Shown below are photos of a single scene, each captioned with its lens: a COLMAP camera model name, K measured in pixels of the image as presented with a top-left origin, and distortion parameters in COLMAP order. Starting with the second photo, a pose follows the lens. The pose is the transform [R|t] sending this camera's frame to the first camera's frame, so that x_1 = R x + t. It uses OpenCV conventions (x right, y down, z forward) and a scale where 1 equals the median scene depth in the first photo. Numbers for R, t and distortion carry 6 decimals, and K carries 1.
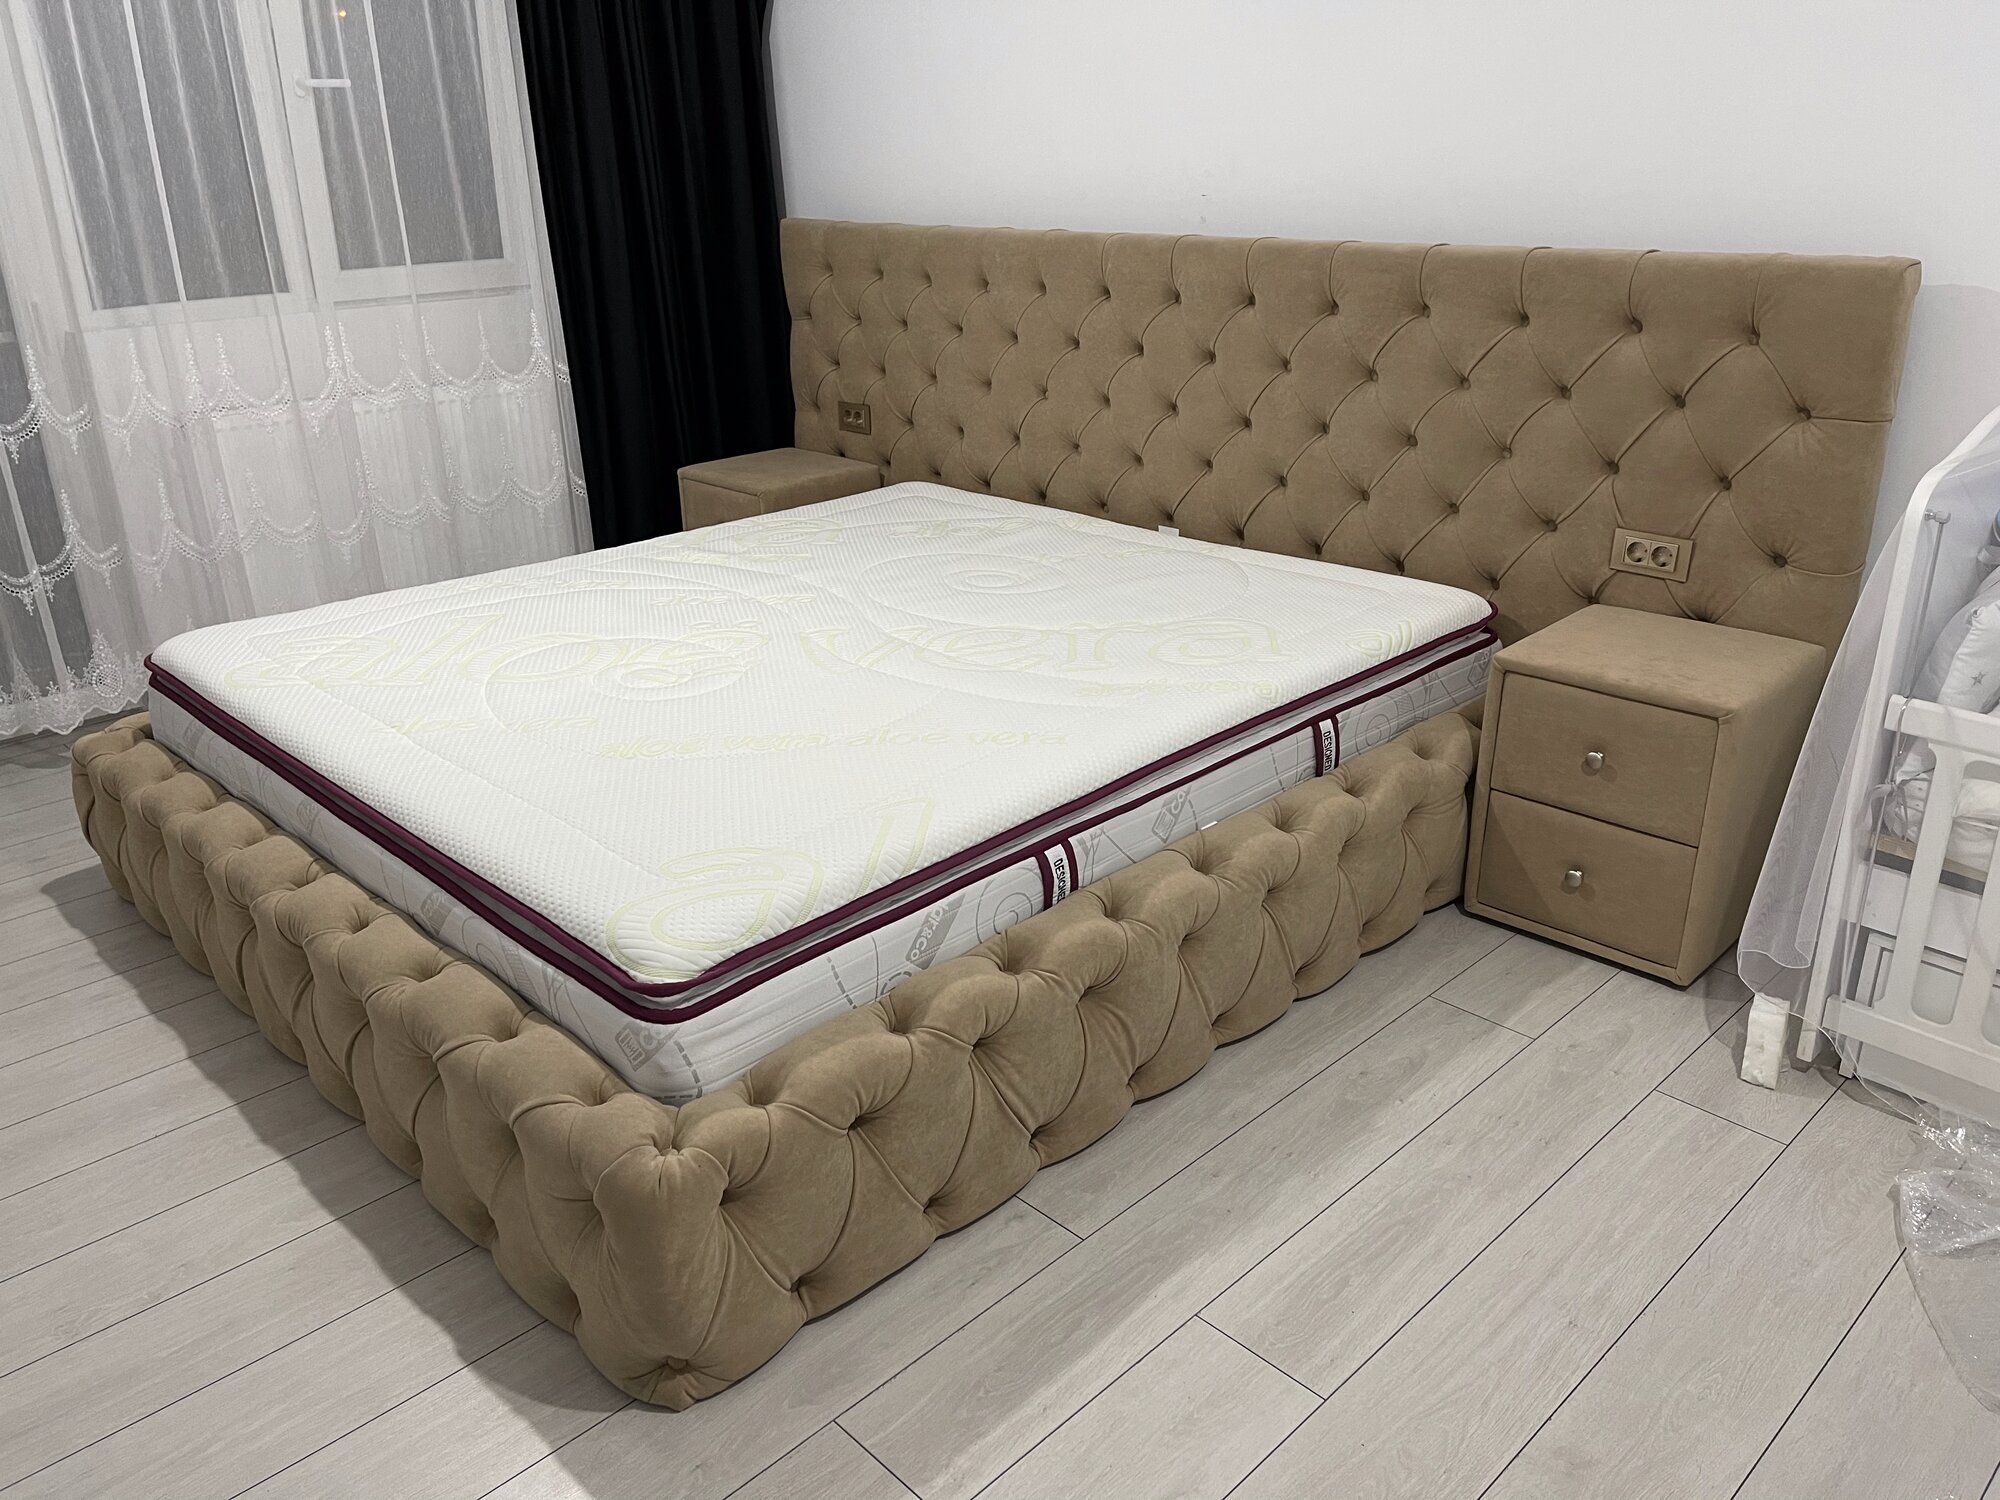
lens RADIAL K [[1521.2, 0, 1003.9], [0, 1521.2, 748.4], [0, 0, 1]] dist [0.076471, -0.102991]
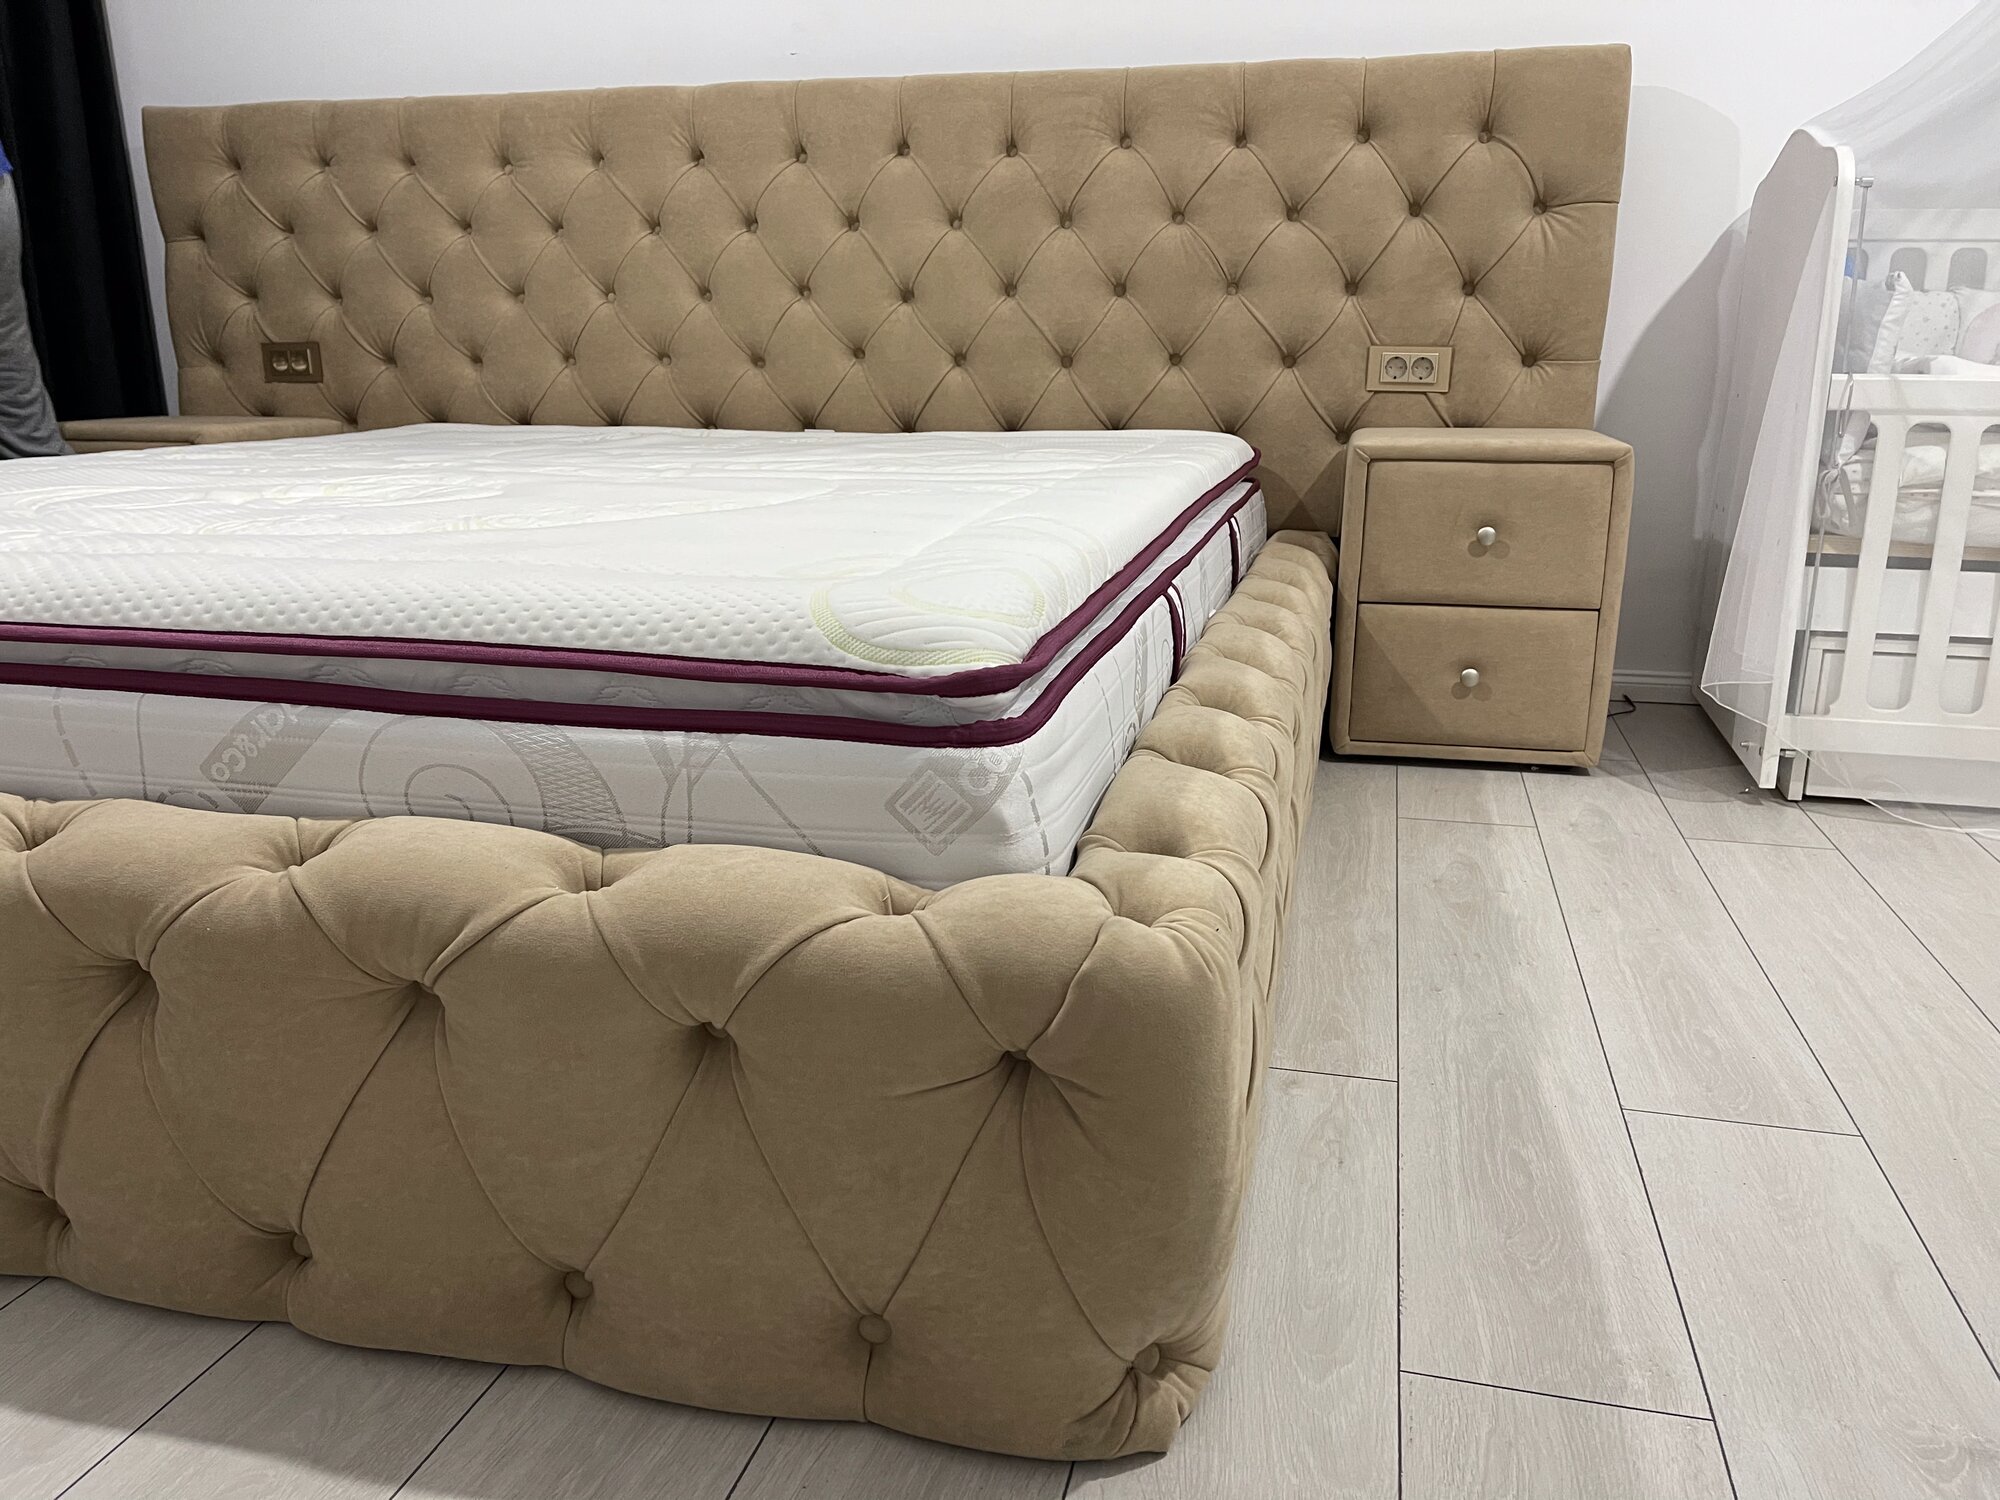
lens RADIAL K [[1520.5, 0, 1001.6], [0, 1520.5, 756.2], [0, 0, 1]] dist [0.076606, -0.104369]
pose [[0.851678, -0.114794, 0.511338, -0.335661], [0.182046, 0.979759, -0.083260, 0.153778], [-0.491430, 0.163998, 0.855337, 0.358530]]
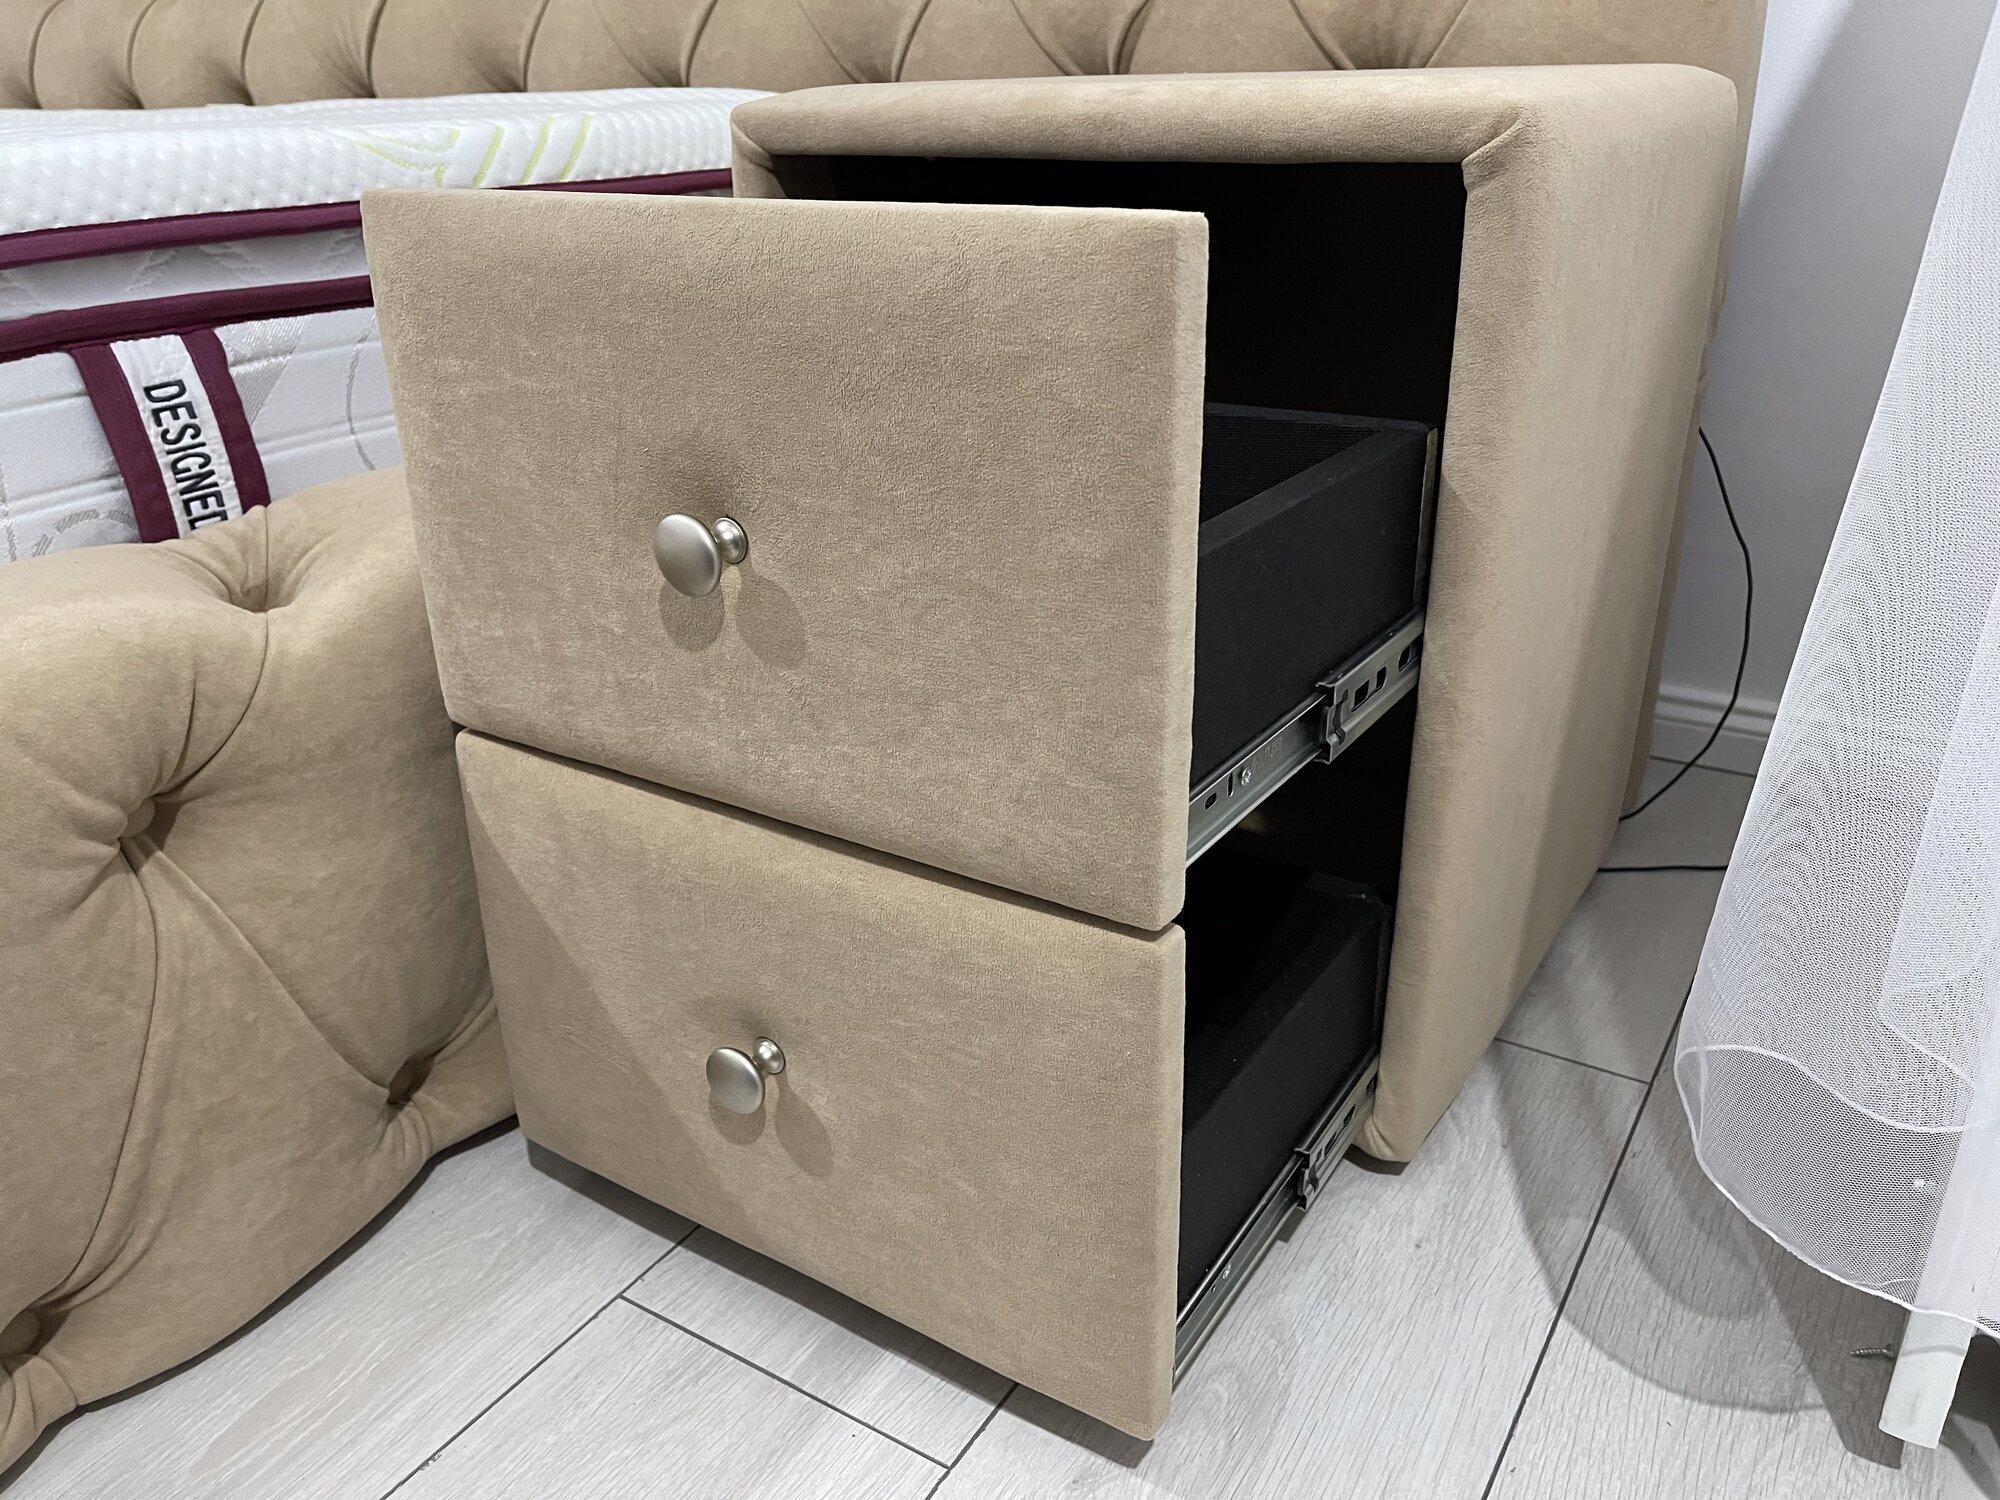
lens RADIAL K [[1524.8, 0, 1014.2], [0, 1524.8, 754.3], [0, 0, 1]] dist [0.081719, -0.117845]
pose [[0.973852, -0.095280, 0.206238, 0.290028], [0.089549, 0.995296, 0.036971, 0.056788], [-0.208790, -0.017536, 0.977803, 0.686601]]
